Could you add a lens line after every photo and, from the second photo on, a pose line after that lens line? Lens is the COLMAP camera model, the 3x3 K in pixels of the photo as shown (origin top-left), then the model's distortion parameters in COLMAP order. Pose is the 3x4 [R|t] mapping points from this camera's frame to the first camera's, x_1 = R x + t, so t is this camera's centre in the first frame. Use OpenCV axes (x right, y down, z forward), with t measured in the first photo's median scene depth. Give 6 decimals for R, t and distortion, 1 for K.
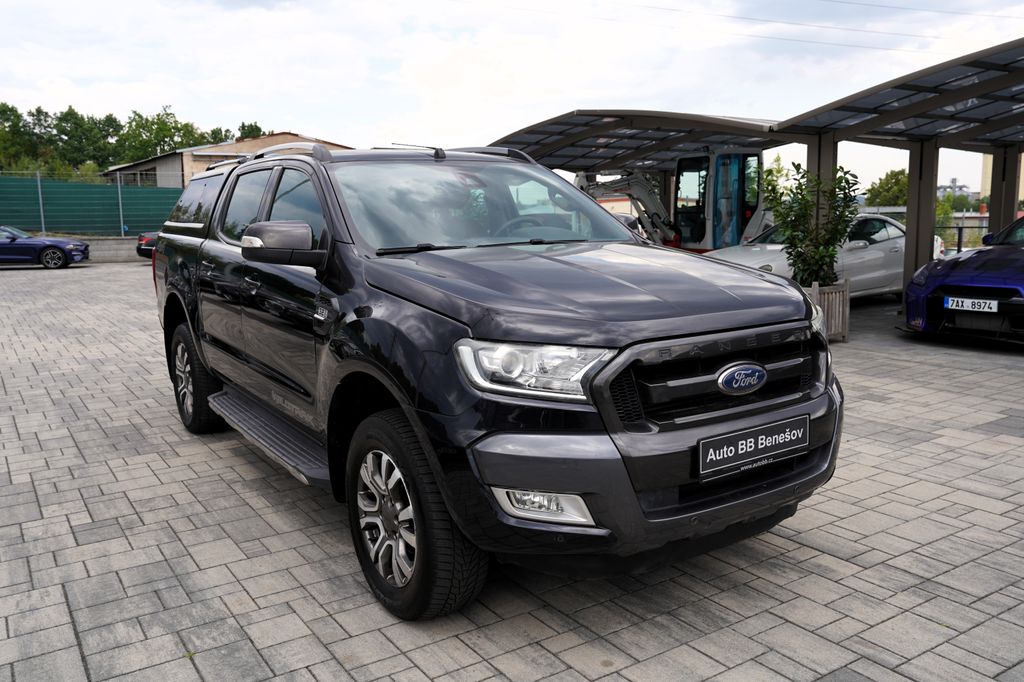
lens RADIAL K [[852.3, 0, 512.0], [0, 852.3, 341.0], [0, 0, 1]] dist [-0.019137, 0.003022]
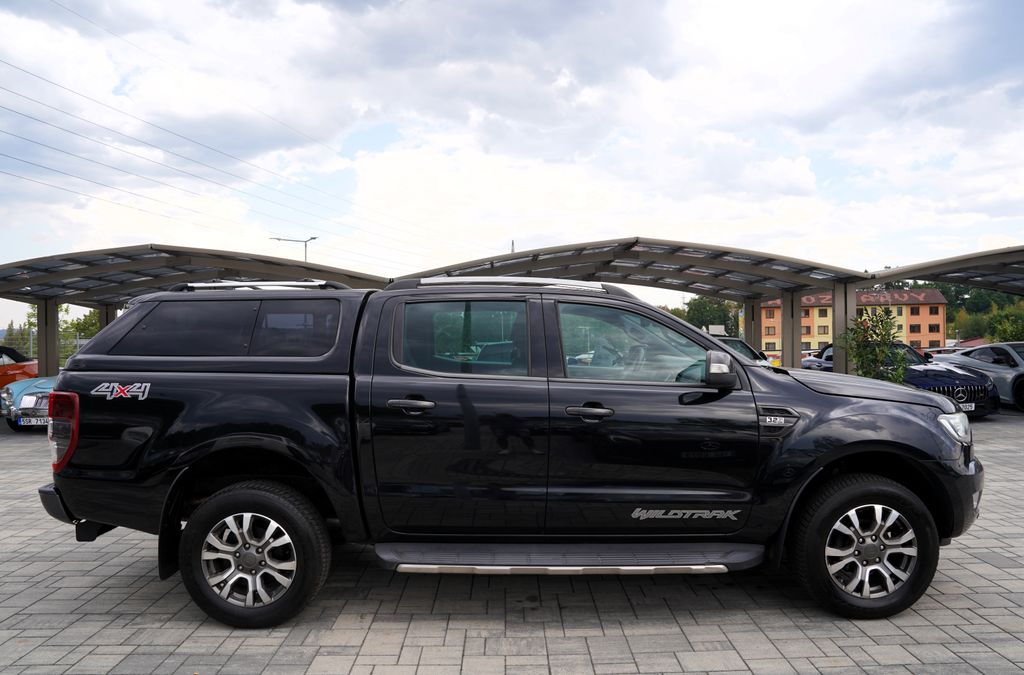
lens RADIAL K [[715.2, 0, 512.0], [0, 715.2, 337.5], [0, 0, 1]] dist [-0.114610, 0.087748]
pose [[0.537744, 0.007617, 0.843074, -1.344507], [0.126834, 0.987849, -0.089825, -0.113533], [-0.833514, 0.155233, 0.530243, 0.752835]]
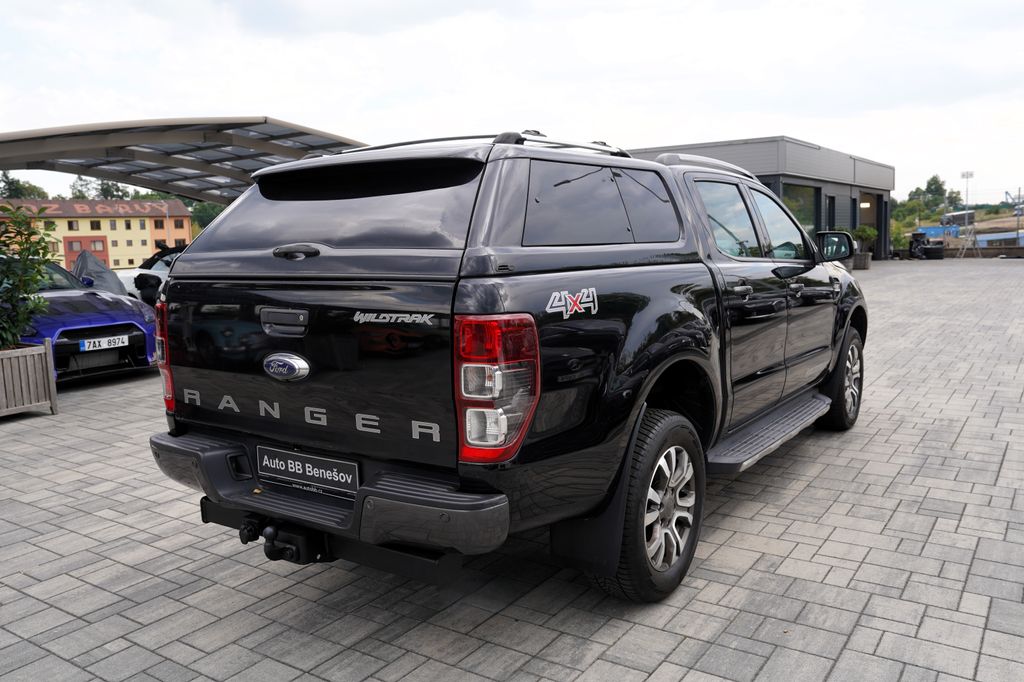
lens RADIAL K [[823.0, 0, 512.0], [0, 823.0, 341.0], [0, 0, 1]] dist [-0.020433, 0.004187]
pose [[-0.385532, -0.089470, 0.918347, -1.460487], [0.174601, 0.970232, 0.167824, -0.311611], [-0.906024, 0.225046, -0.358433, 2.182143]]
